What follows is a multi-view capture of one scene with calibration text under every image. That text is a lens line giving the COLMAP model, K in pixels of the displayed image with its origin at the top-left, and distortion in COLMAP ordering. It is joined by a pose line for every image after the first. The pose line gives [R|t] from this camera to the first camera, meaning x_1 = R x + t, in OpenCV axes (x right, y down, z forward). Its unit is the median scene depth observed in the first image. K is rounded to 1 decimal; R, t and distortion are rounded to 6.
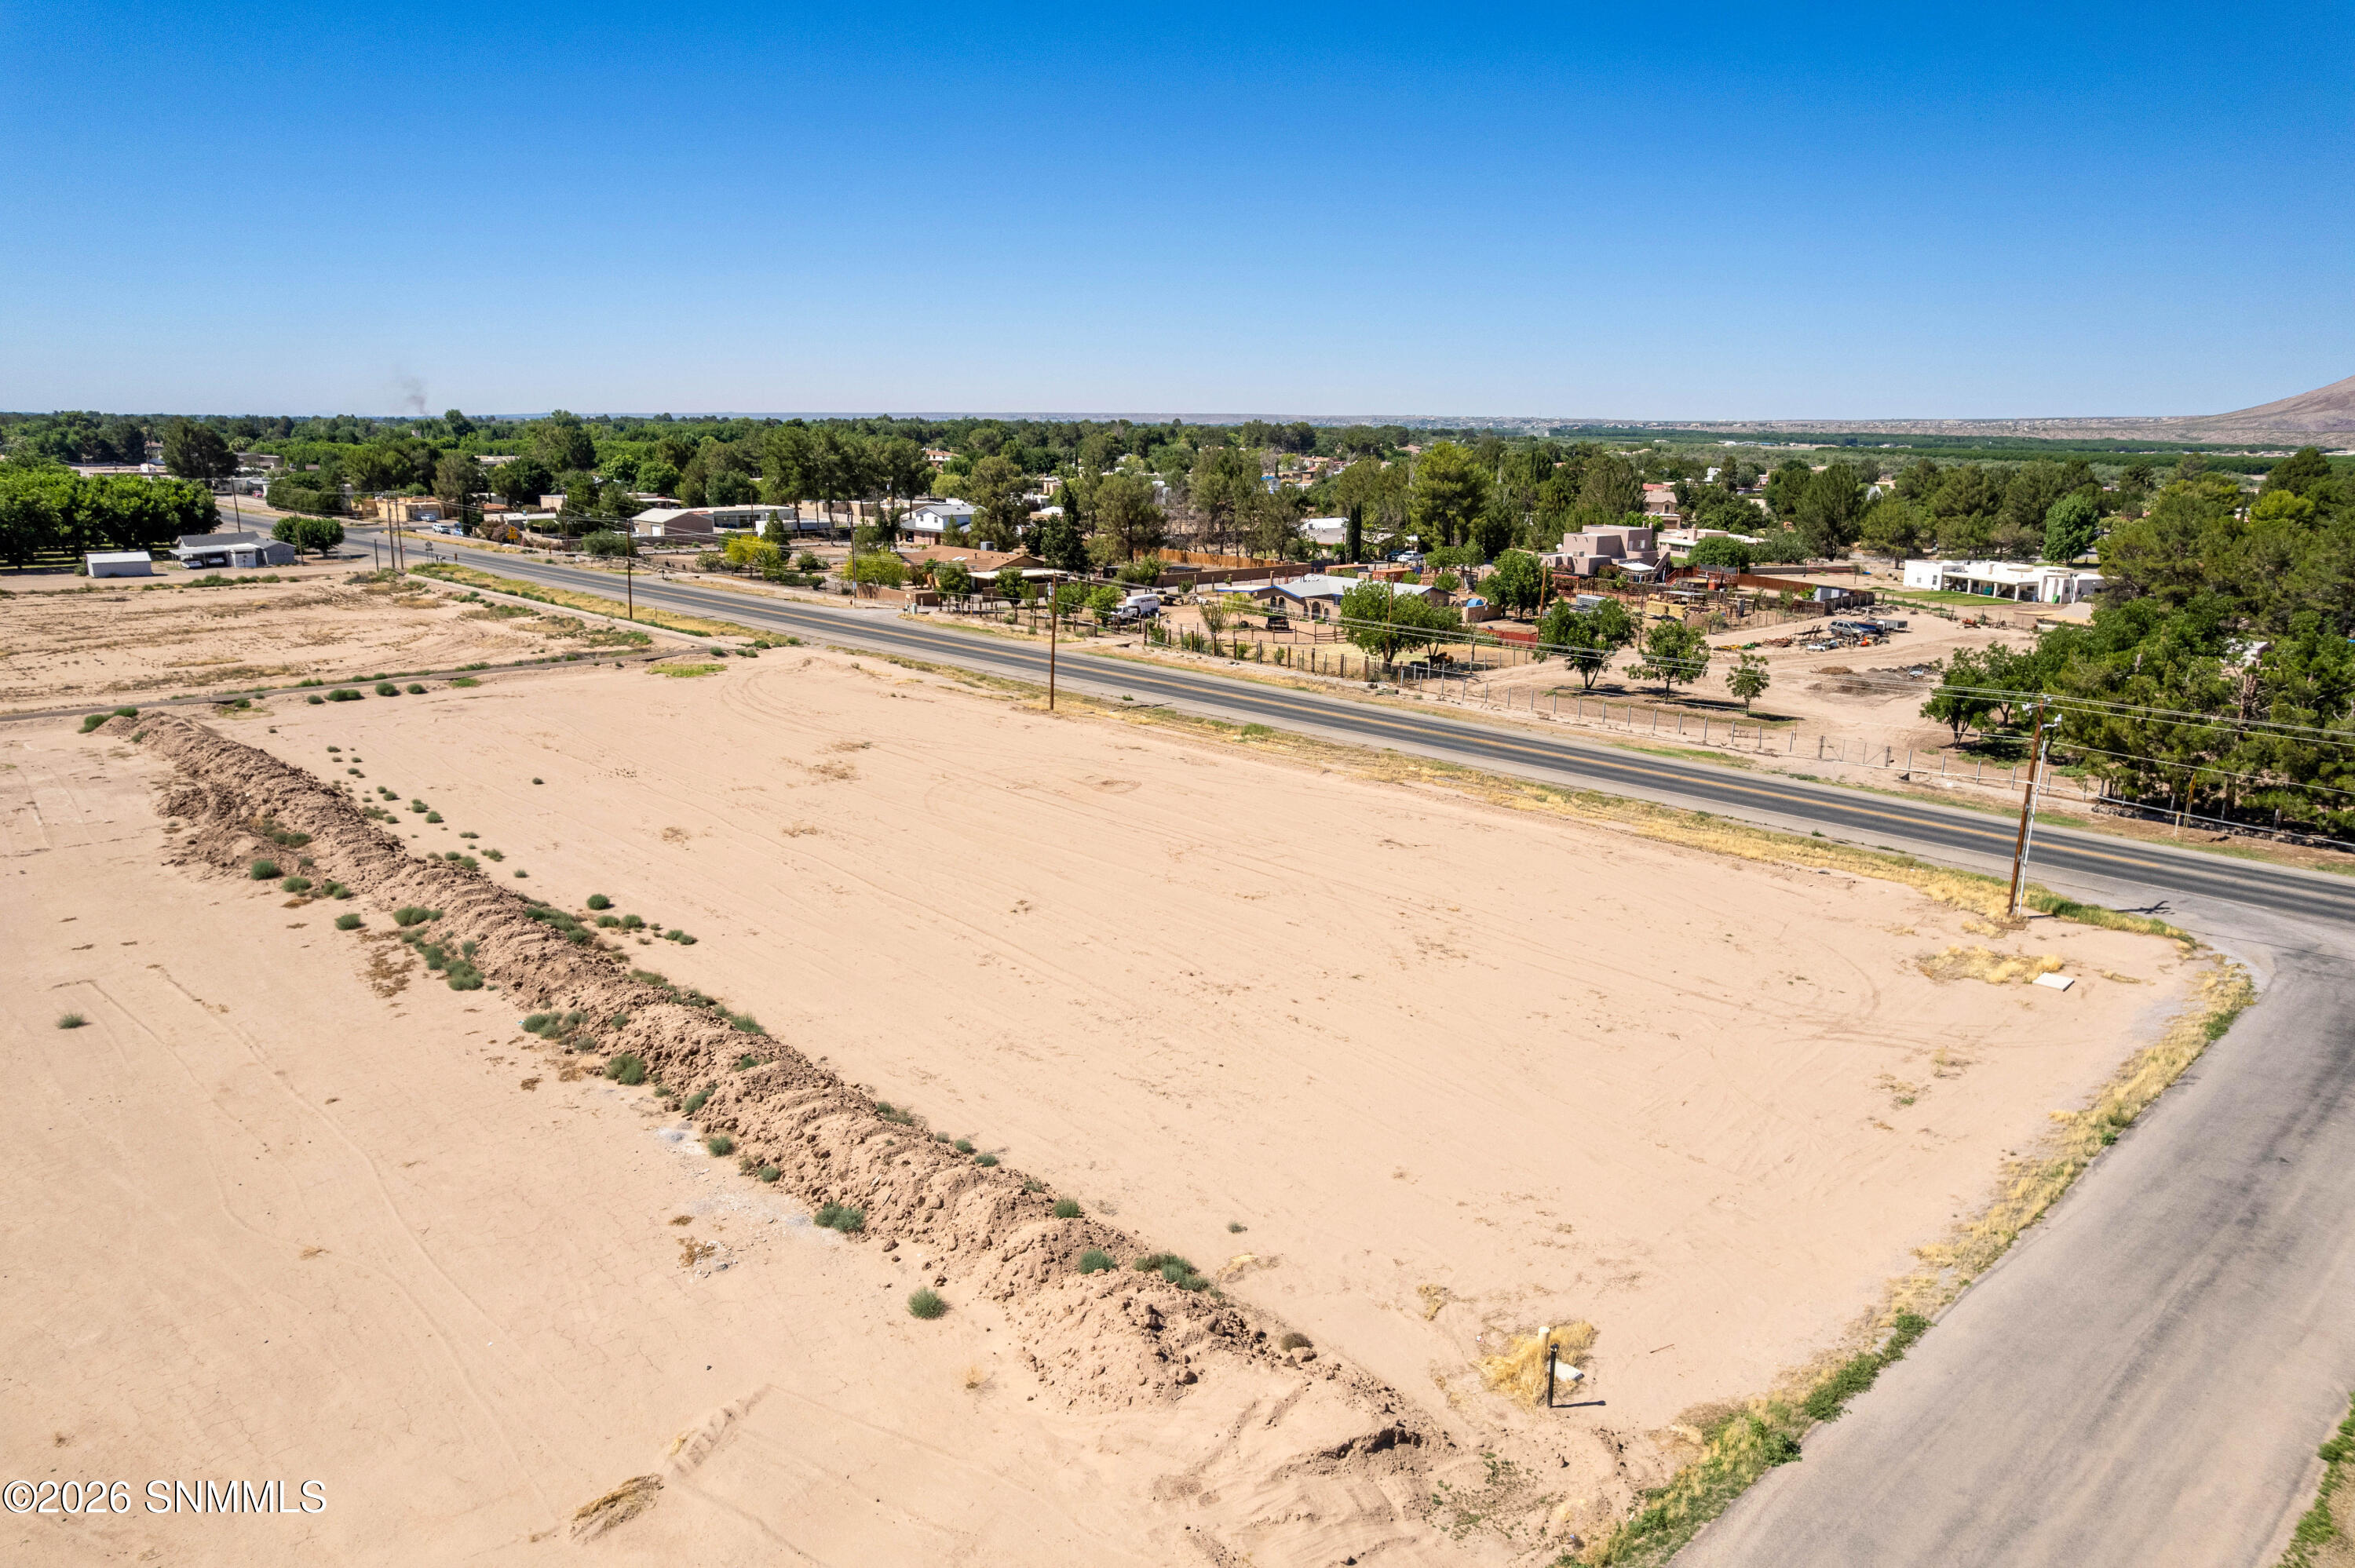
lens RADIAL K [[1518.2, 0, 1173.0], [0, 1518.2, 787.7], [0, 0, 1]] dist [-0.073499, 0.065666]
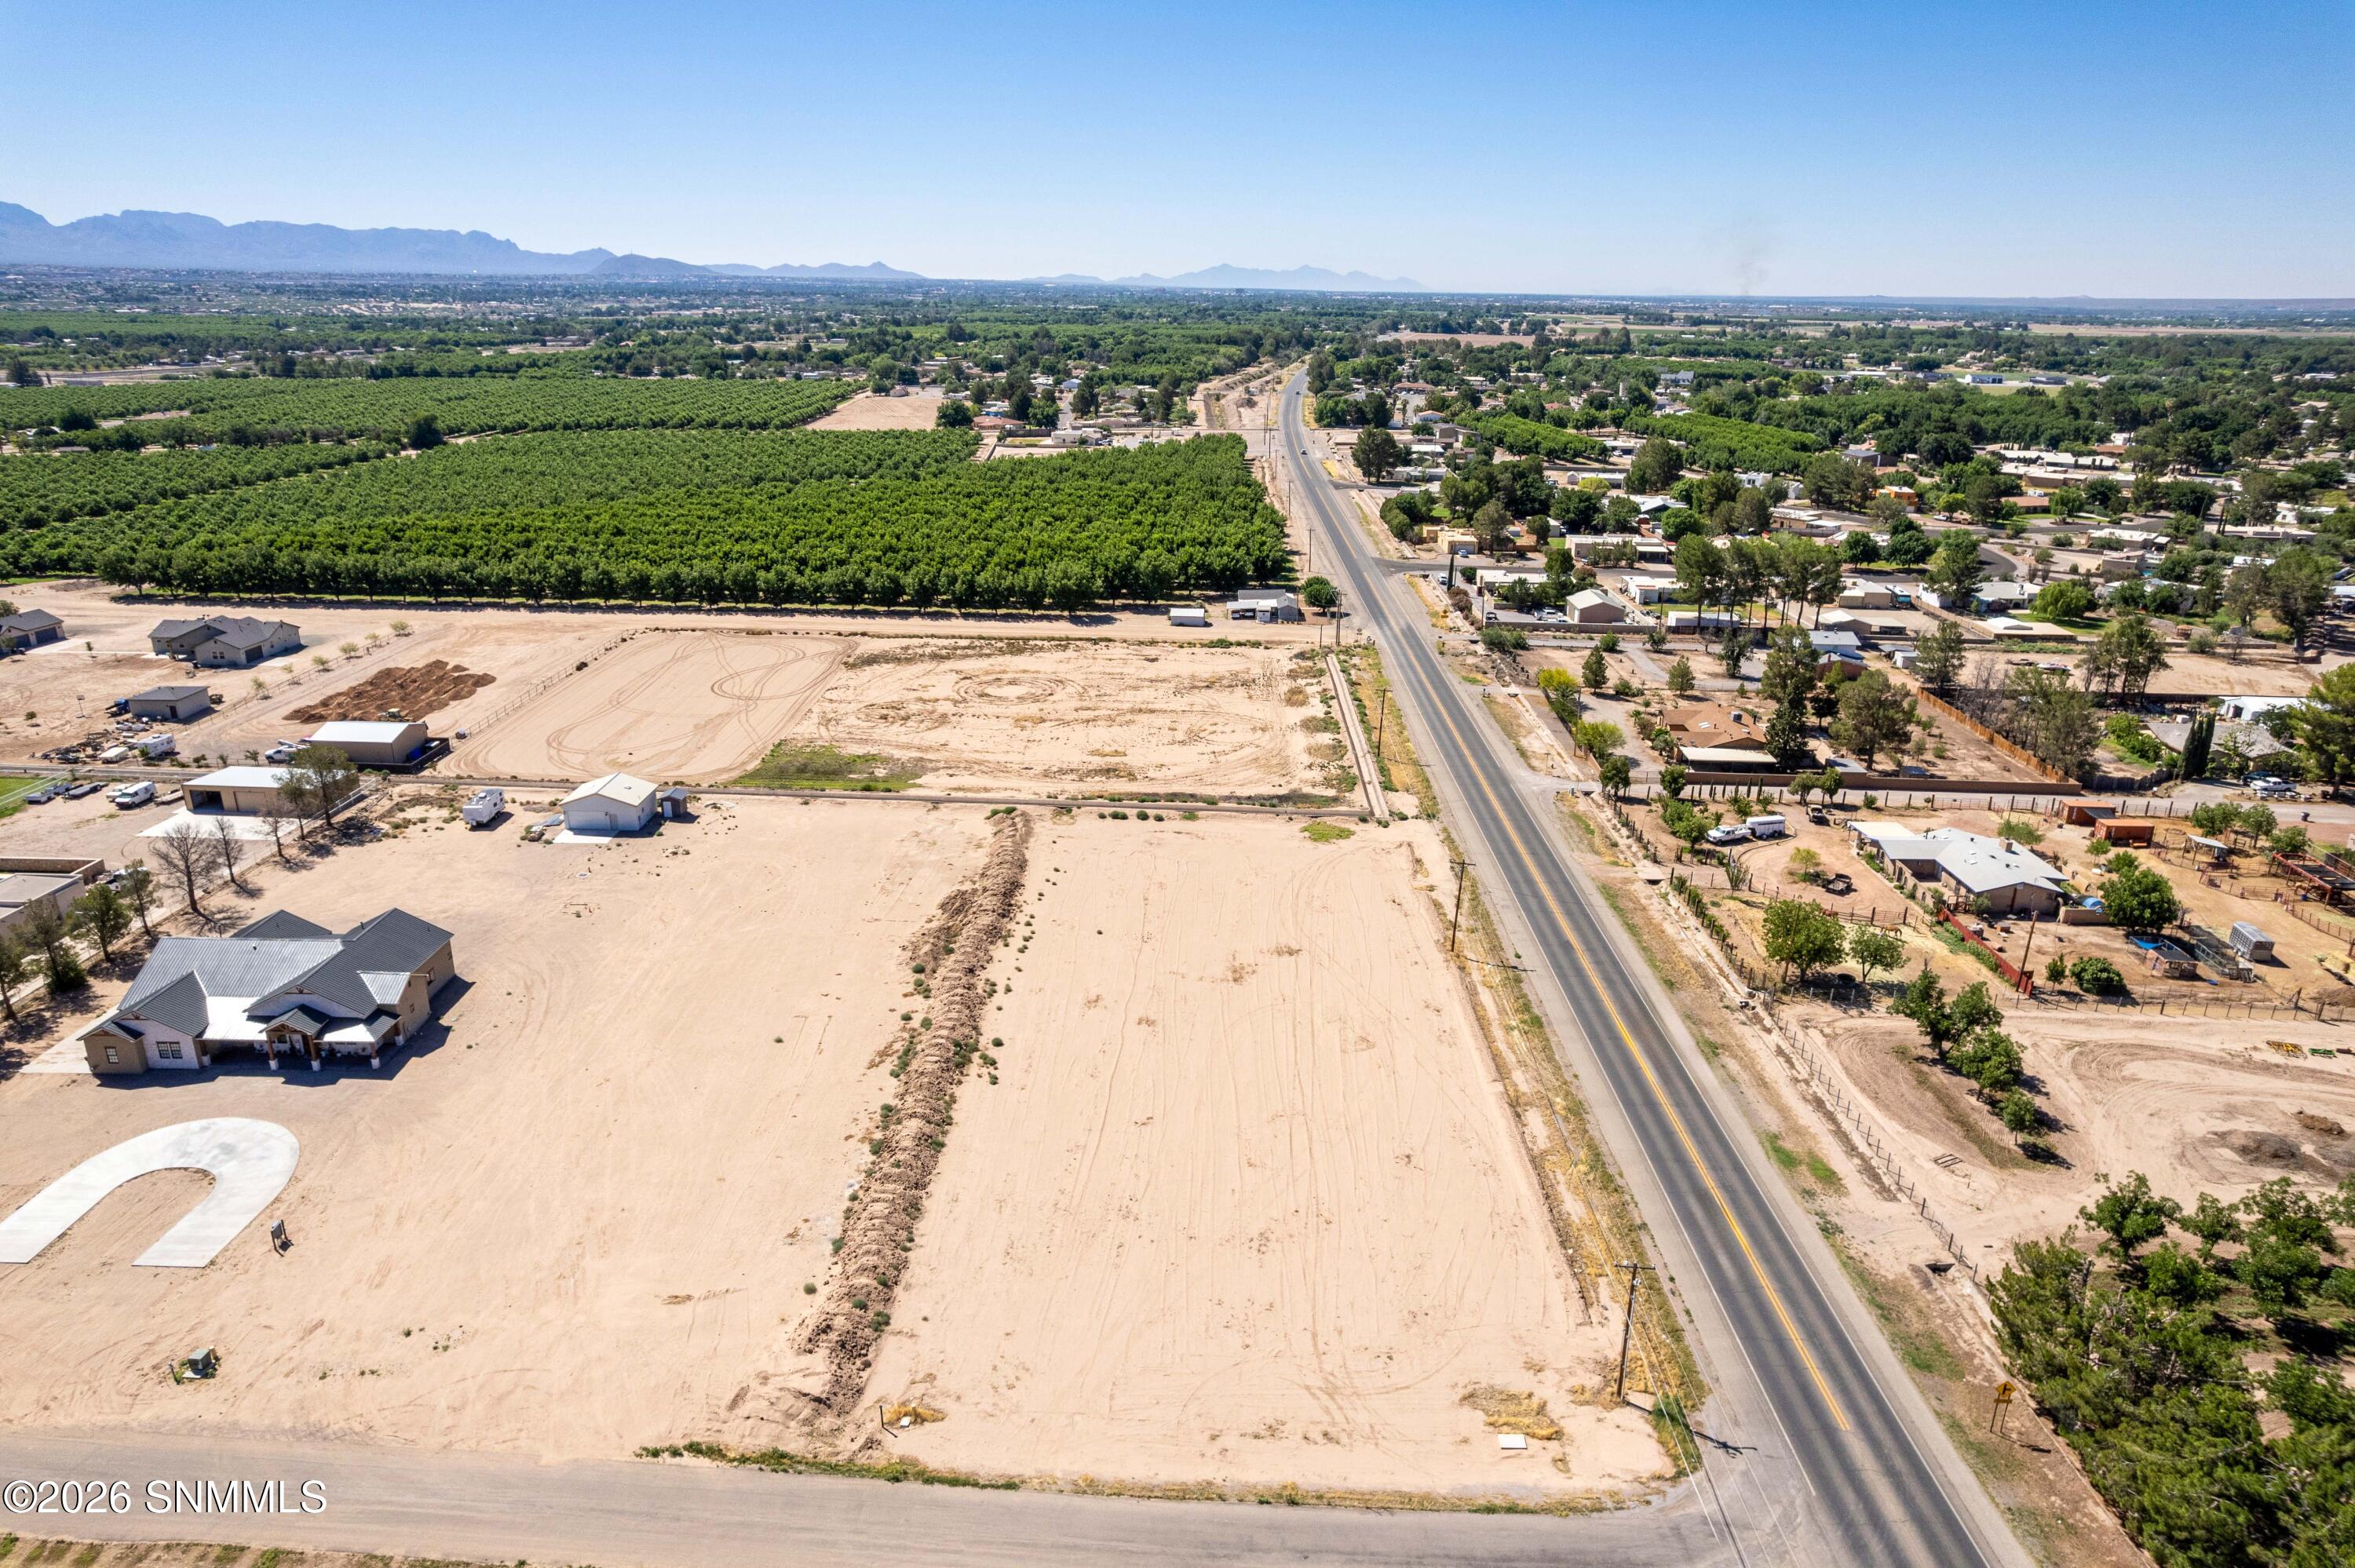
lens RADIAL K [[1506.1, 0, 1169.3], [0, 1506.1, 786.9], [0, 0, 1]] dist [-0.074737, 0.067198]
pose [[0.687592, 0.224747, -0.690439, 1.184686], [-0.170181, 0.974286, 0.147663, -0.644345], [0.705872, 0.015968, 0.708160, -0.298000]]
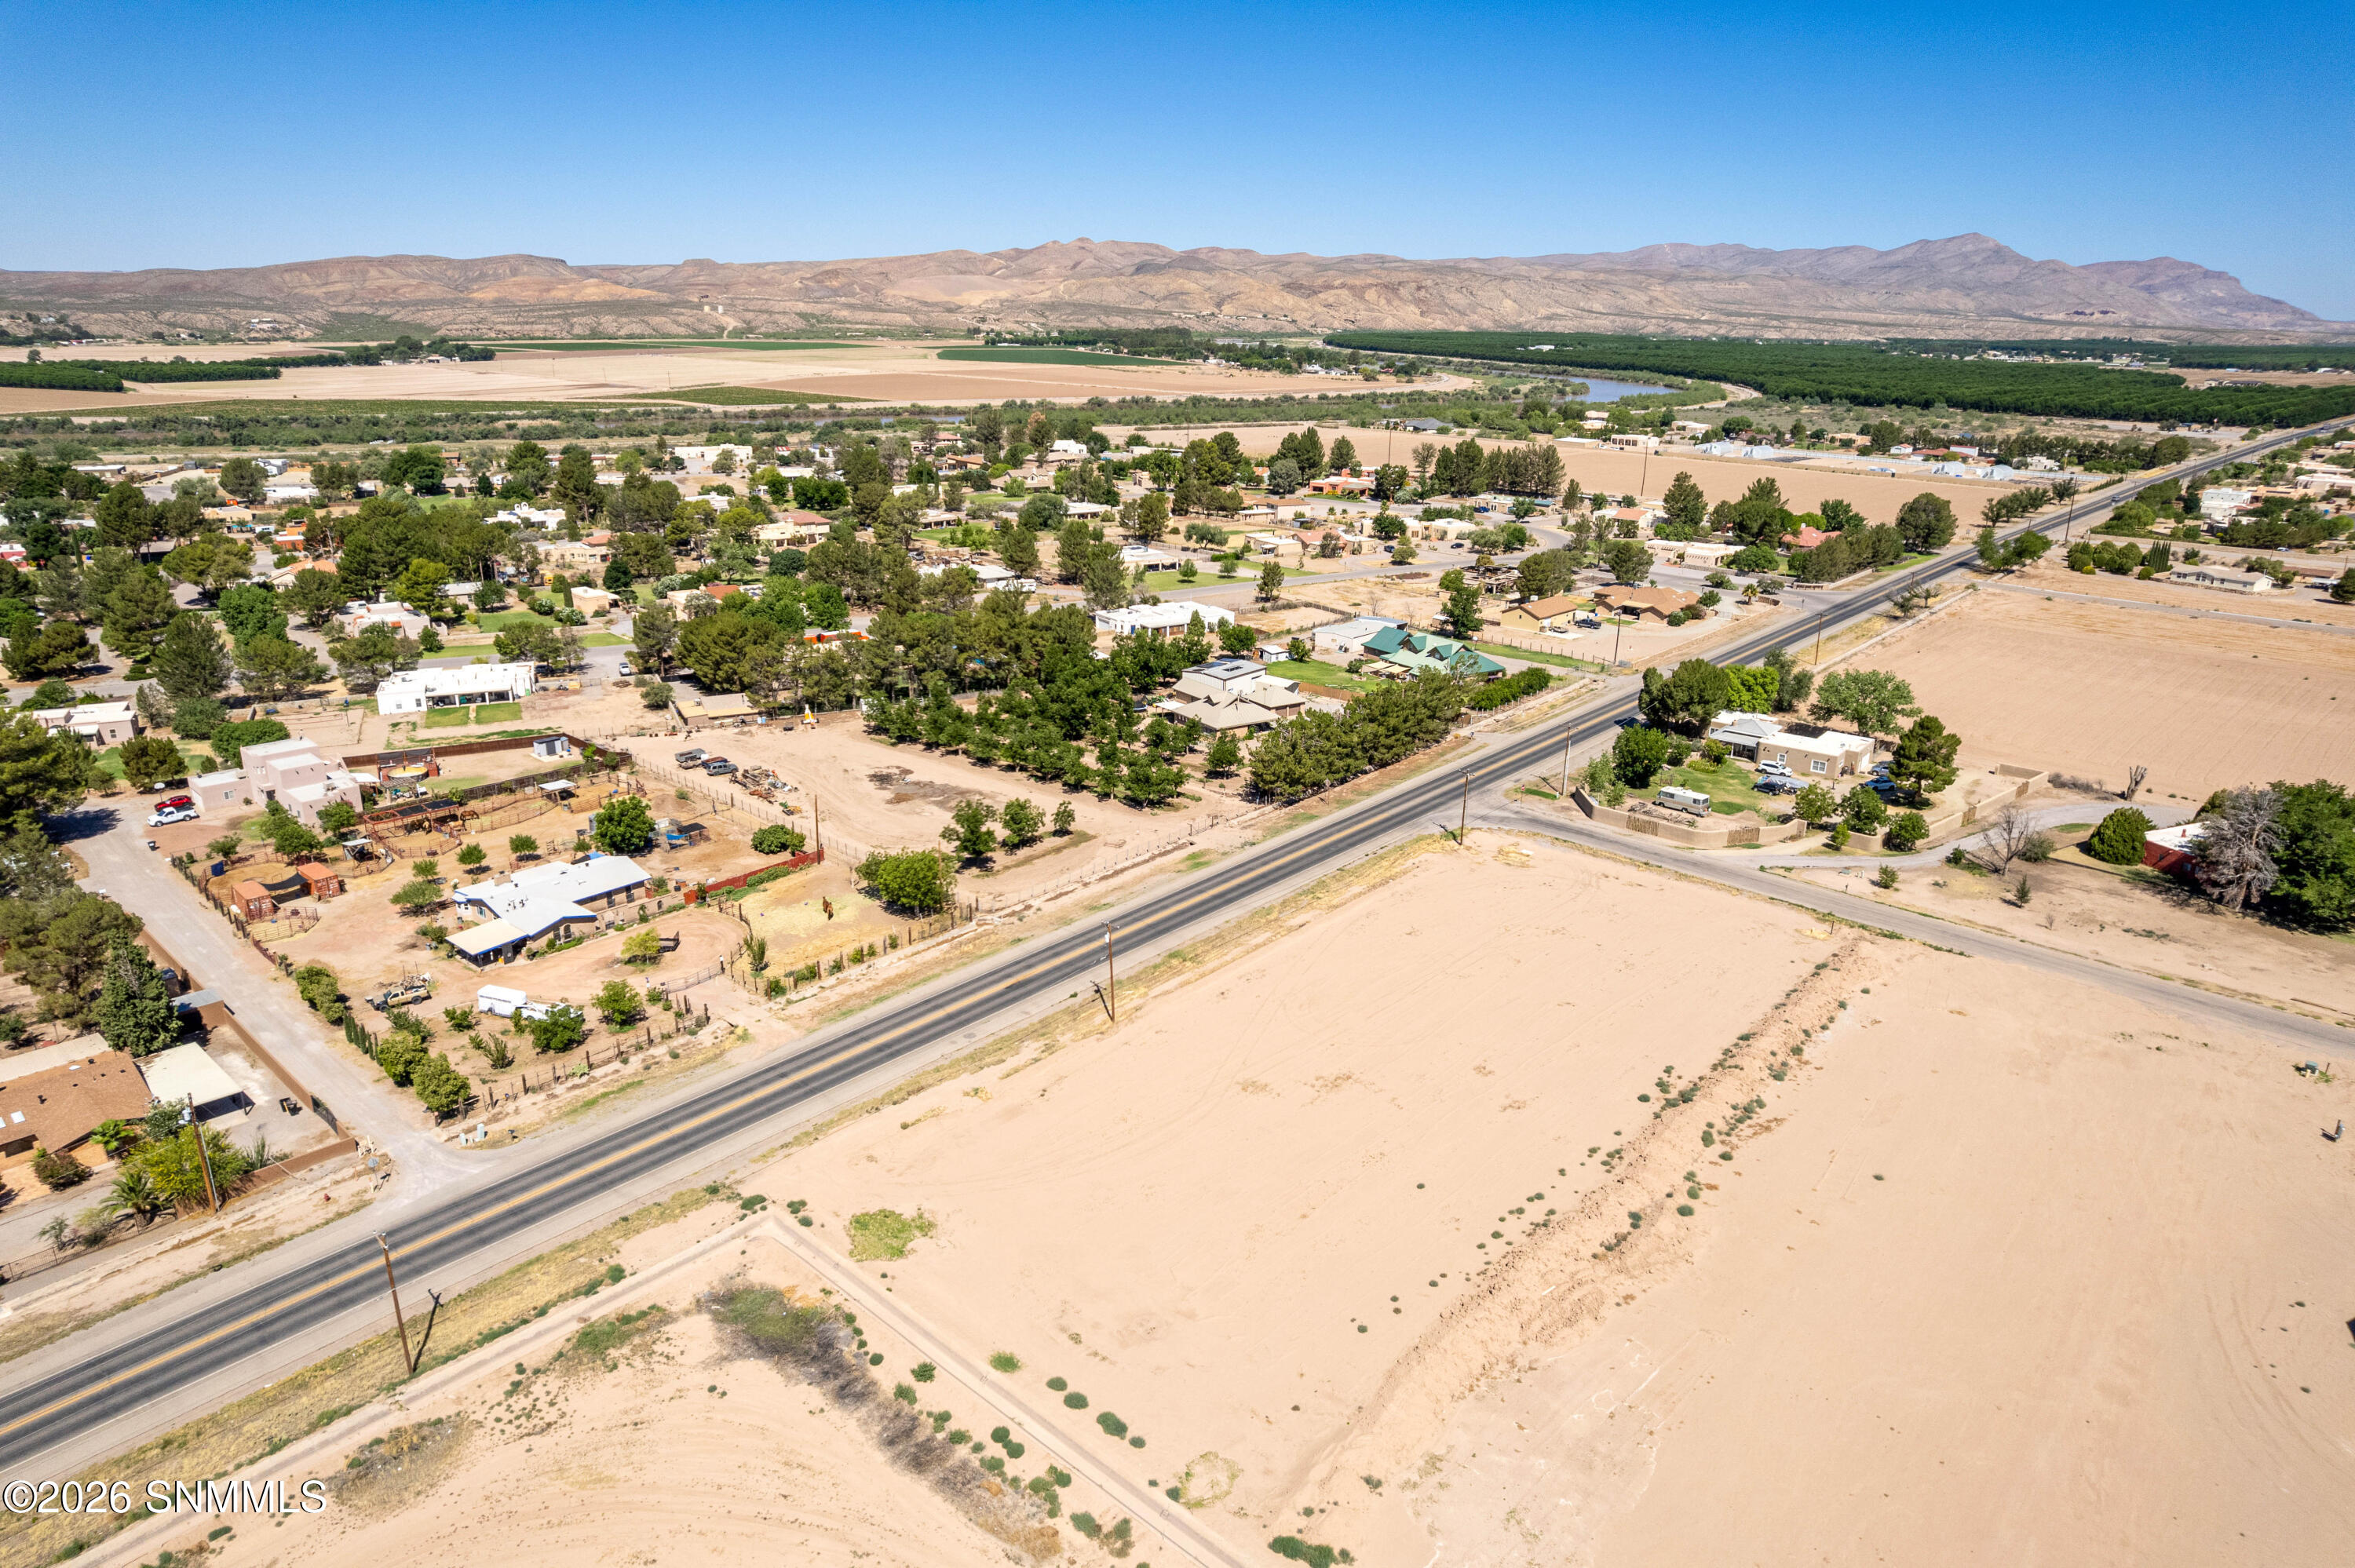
lens RADIAL K [[1505.3, 0, 1178.5], [0, 1505.3, 769.2], [0, 0, 1]] dist [-0.078044, 0.070390]
pose [[-0.076645, -0.312456, 0.946835, -2.201208], [0.222722, 0.920268, 0.321717, -1.164358], [-0.971865, 0.235539, -0.000943, 1.606445]]
